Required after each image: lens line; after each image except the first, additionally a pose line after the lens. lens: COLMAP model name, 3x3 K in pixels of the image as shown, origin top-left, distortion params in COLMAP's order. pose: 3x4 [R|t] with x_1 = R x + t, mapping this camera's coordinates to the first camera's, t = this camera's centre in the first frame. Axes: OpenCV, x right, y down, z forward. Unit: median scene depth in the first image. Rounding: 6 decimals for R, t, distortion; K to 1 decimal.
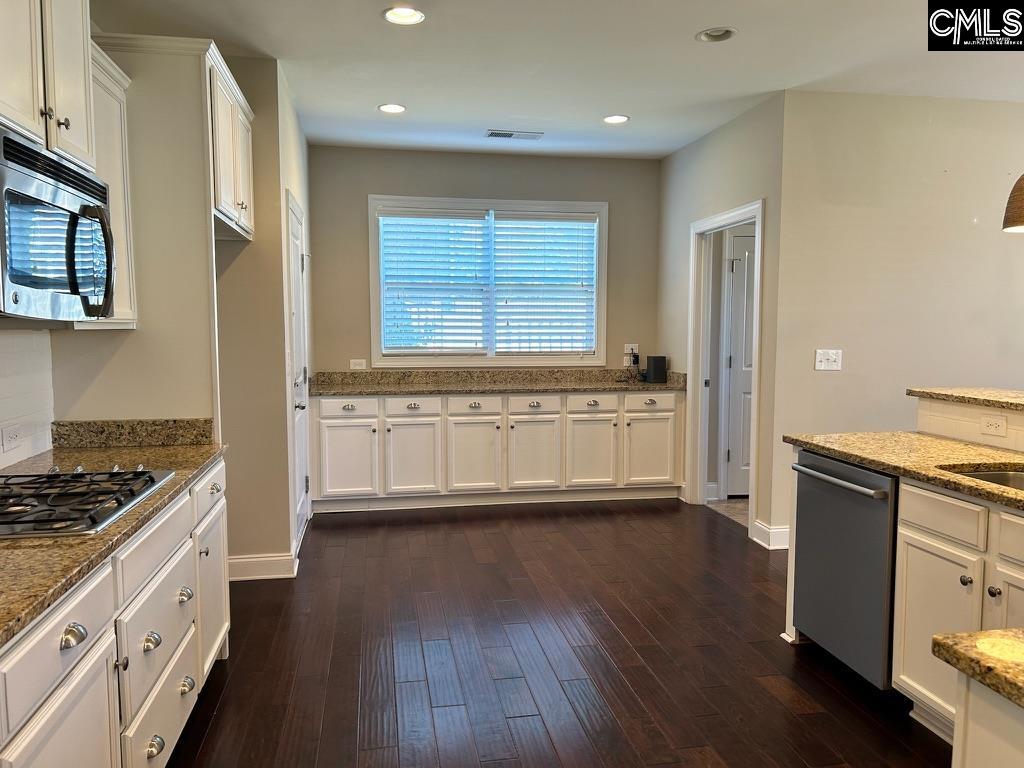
lens RADIAL K [[782.5, 0, 513.6], [0, 782.5, 386.8], [0, 0, 1]] dist [0.027584, -0.007501]
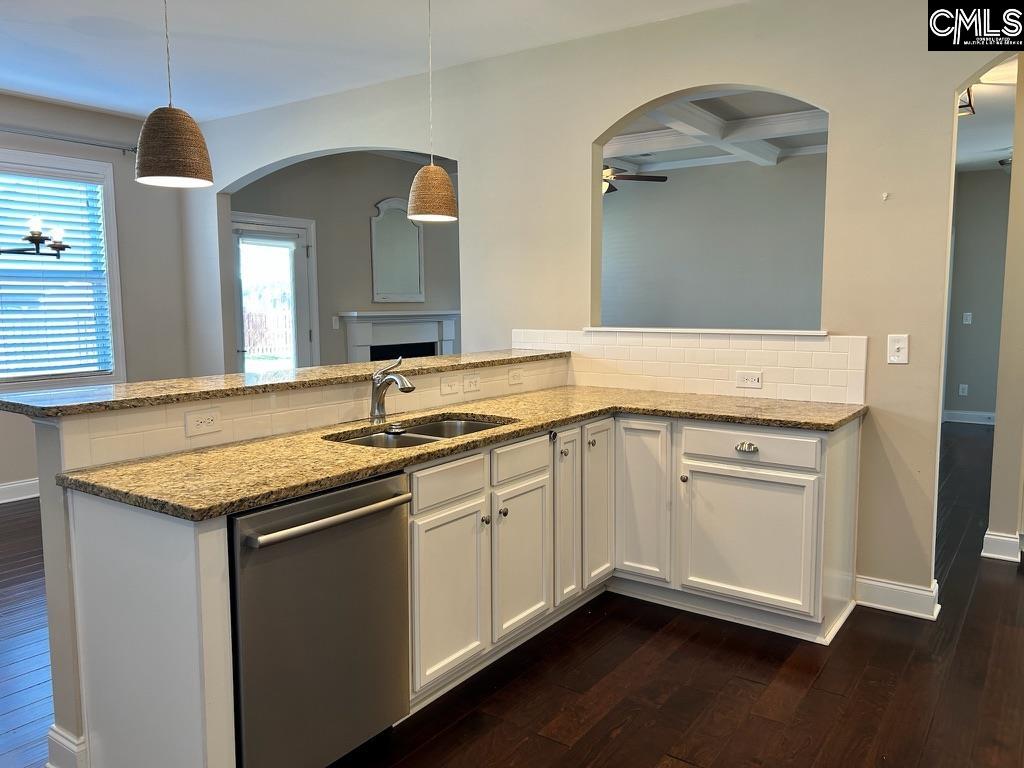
lens RADIAL K [[782.5, 0, 513.6], [0, 782.5, 386.8], [0, 0, 1]] dist [0.027584, -0.007501]
pose [[-0.705106, -0.077182, 0.704889, -0.192891], [0.062827, 0.983350, 0.170518, -0.109187], [-0.706314, 0.164519, -0.688516, 1.381057]]
